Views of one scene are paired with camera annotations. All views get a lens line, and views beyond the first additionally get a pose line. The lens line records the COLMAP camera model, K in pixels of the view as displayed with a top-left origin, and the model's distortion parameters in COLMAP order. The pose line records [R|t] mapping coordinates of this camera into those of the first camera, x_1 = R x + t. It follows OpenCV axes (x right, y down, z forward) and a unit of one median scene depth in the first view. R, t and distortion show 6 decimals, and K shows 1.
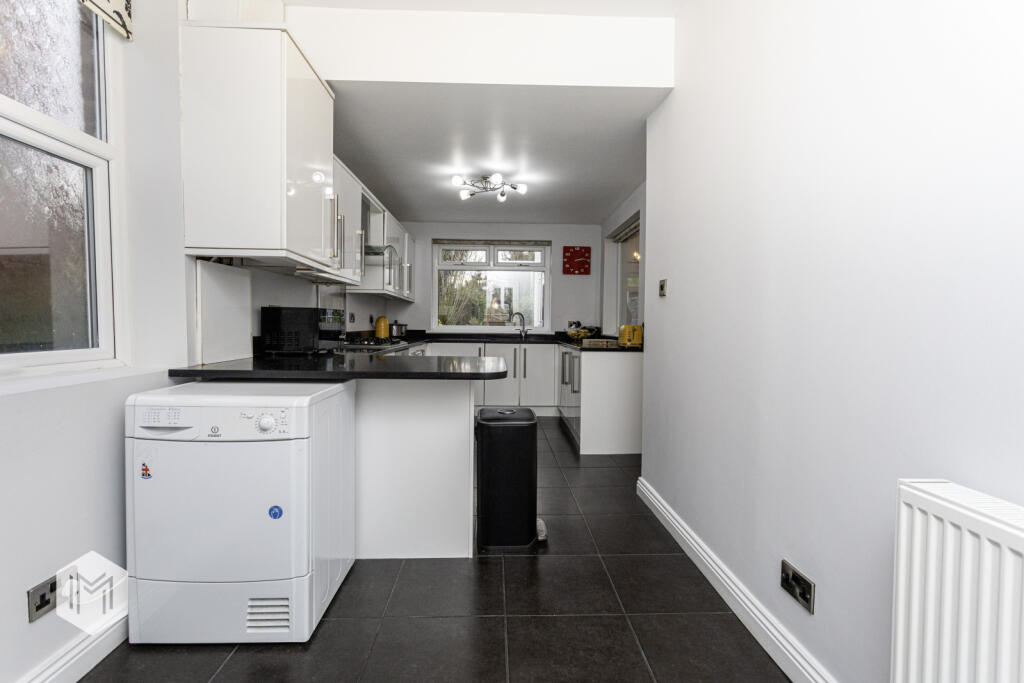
lens RADIAL K [[484.2, 0, 512.3], [0, 484.2, 338.4], [0, 0, 1]] dist [0.002635, 0.005241]
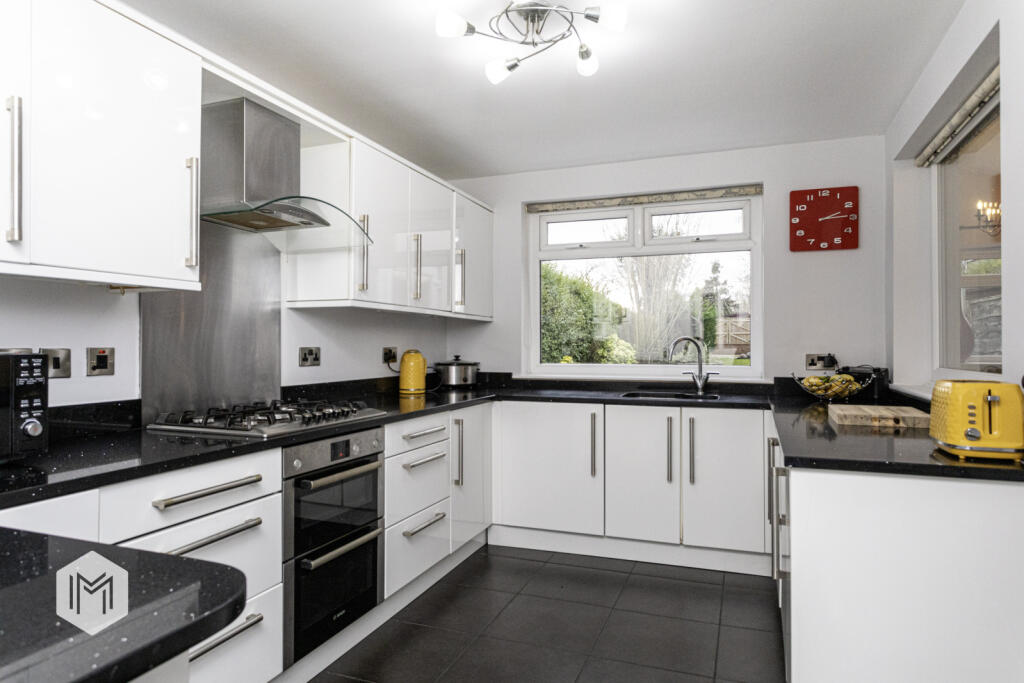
lens RADIAL K [[621.8, 0, 511.0], [0, 621.8, 339.5], [0, 0, 1]] dist [-0.009338, 0.017763]
pose [[0.921907, -0.015402, -0.387105, 0.088820], [-0.000167, 0.999194, -0.040152, -0.026842], [0.387411, 0.037081, 0.921161, 0.367301]]
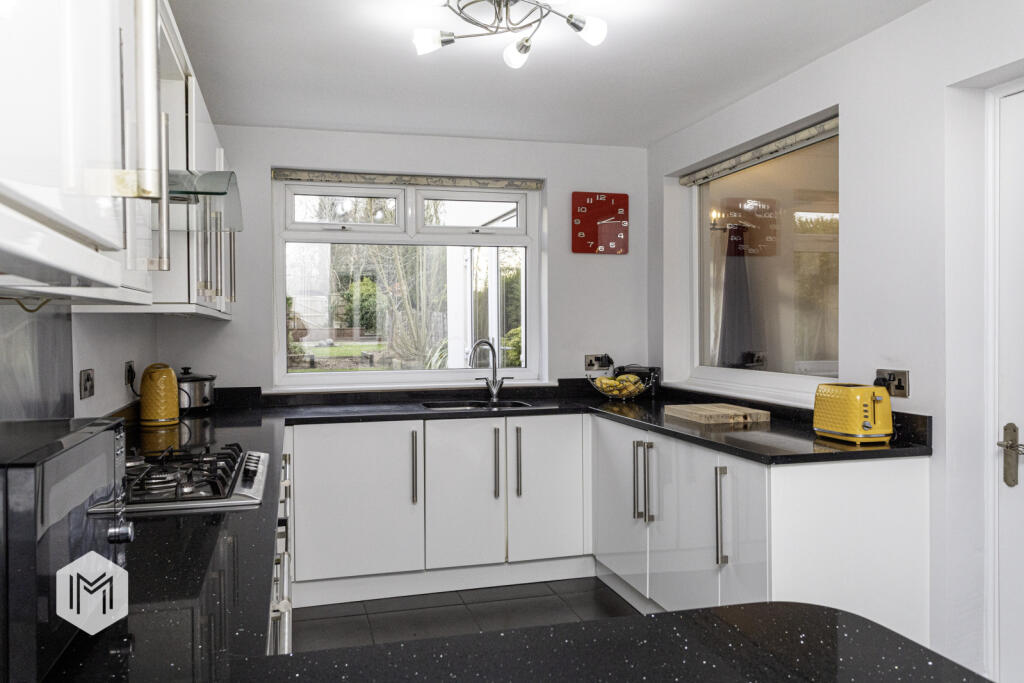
lens RADIAL K [[793.6, 0, 509.4], [0, 793.6, 340.9], [0, 0, 1]] dist [0.013009, 0.004429]
pose [[0.972117, -0.023786, 0.233289, -0.131968], [0.025928, 0.999645, -0.006119, -0.047670], [-0.233060, 0.011997, 0.972388, 0.293859]]
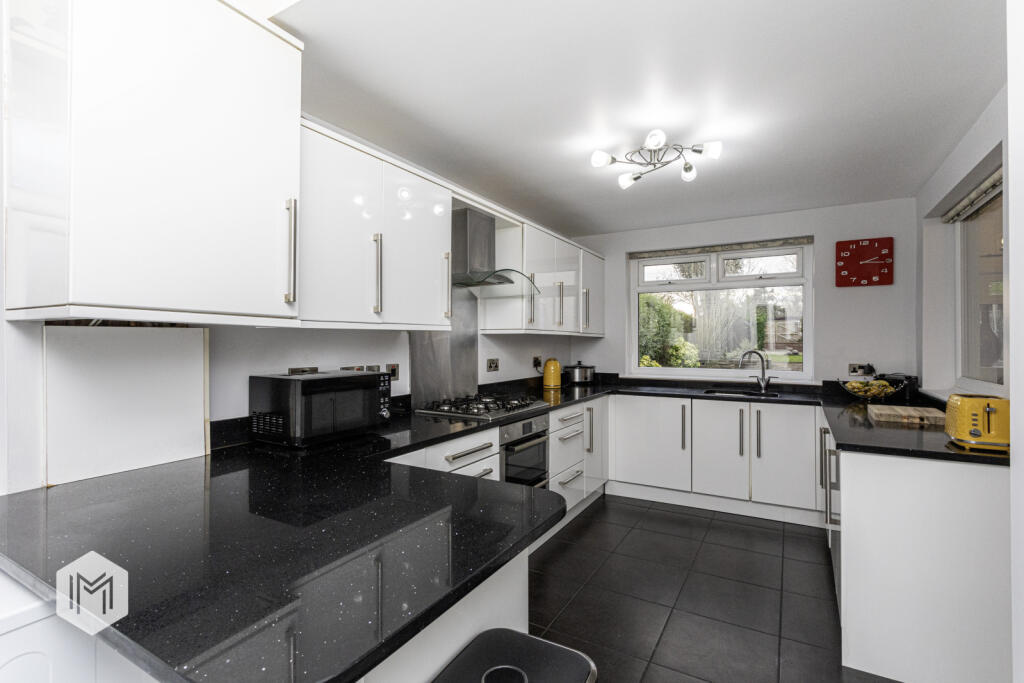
lens RADIAL K [[484.2, 0, 512.6], [0, 484.2, 339.4], [0, 0, 1]] dist [0.002635, 0.005241]
pose [[0.849200, -0.013870, -0.527889, 0.081779], [-0.005669, 0.999358, -0.035377, -0.043530], [0.528041, 0.033035, 0.848576, 0.271699]]
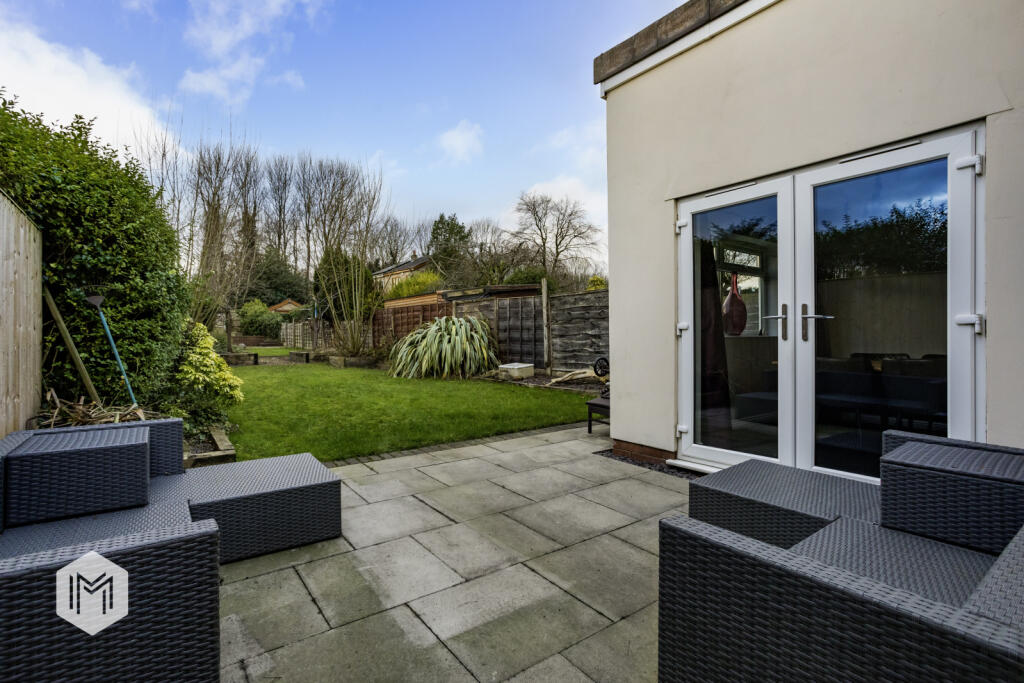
lens RADIAL K [[484.2, 0, 505.3], [0, 484.2, 340.9], [0, 0, 1]] dist [0.002635, 0.005241]
pose [[0.826300, -0.018234, 0.562935, -0.473350], [0.031892, 0.999387, -0.014442, -0.020823], [-0.562327, 0.029887, 0.826375, 1.067776]]
